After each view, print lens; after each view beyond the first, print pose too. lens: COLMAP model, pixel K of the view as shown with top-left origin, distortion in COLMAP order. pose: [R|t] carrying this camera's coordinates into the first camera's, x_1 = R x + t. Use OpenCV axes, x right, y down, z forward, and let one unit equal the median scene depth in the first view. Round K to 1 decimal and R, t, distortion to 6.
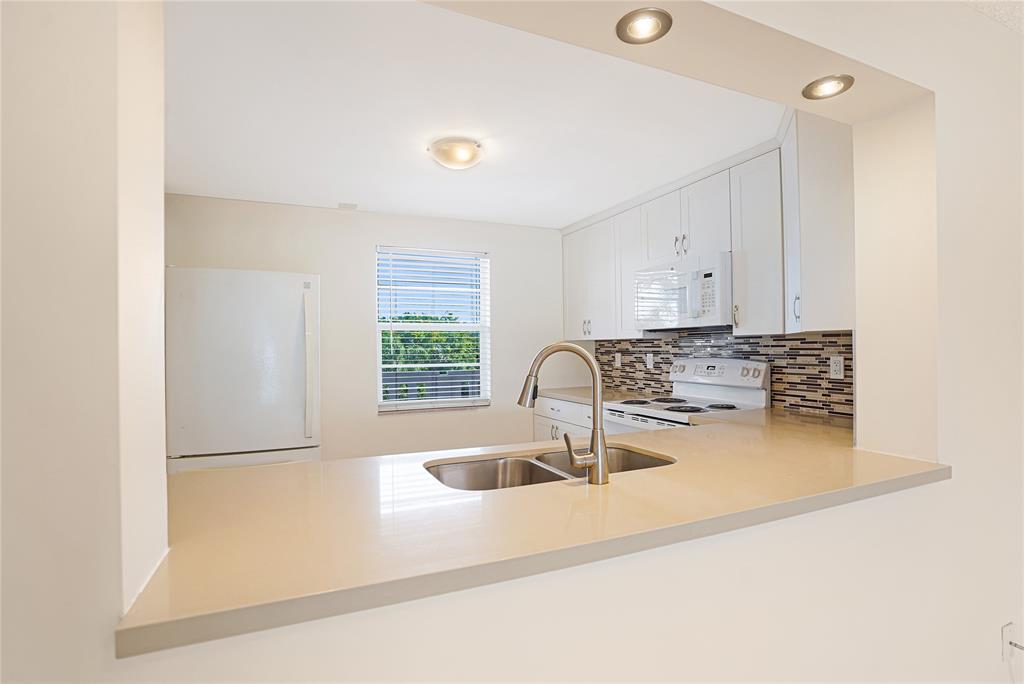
lens RADIAL K [[493.6, 0, 521.7], [0, 493.6, 334.4], [0, 0, 1]] dist [0.002794, 0.001172]
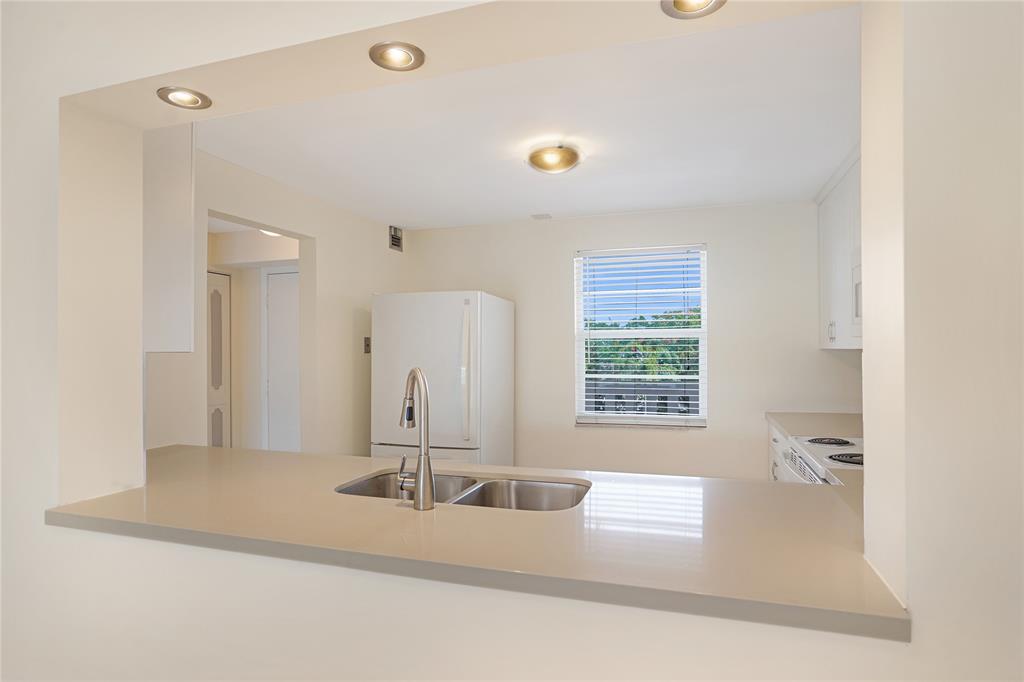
lens RADIAL K [[559.3, 0, 512.4], [0, 559.3, 349.7], [0, 0, 1]] dist [0.001956, 0.000154]
pose [[0.774844, 0.004139, -0.632139, 0.296275], [0.013987, 0.999622, 0.023690, -0.014529], [0.631998, -0.027197, 0.774493, 0.067485]]
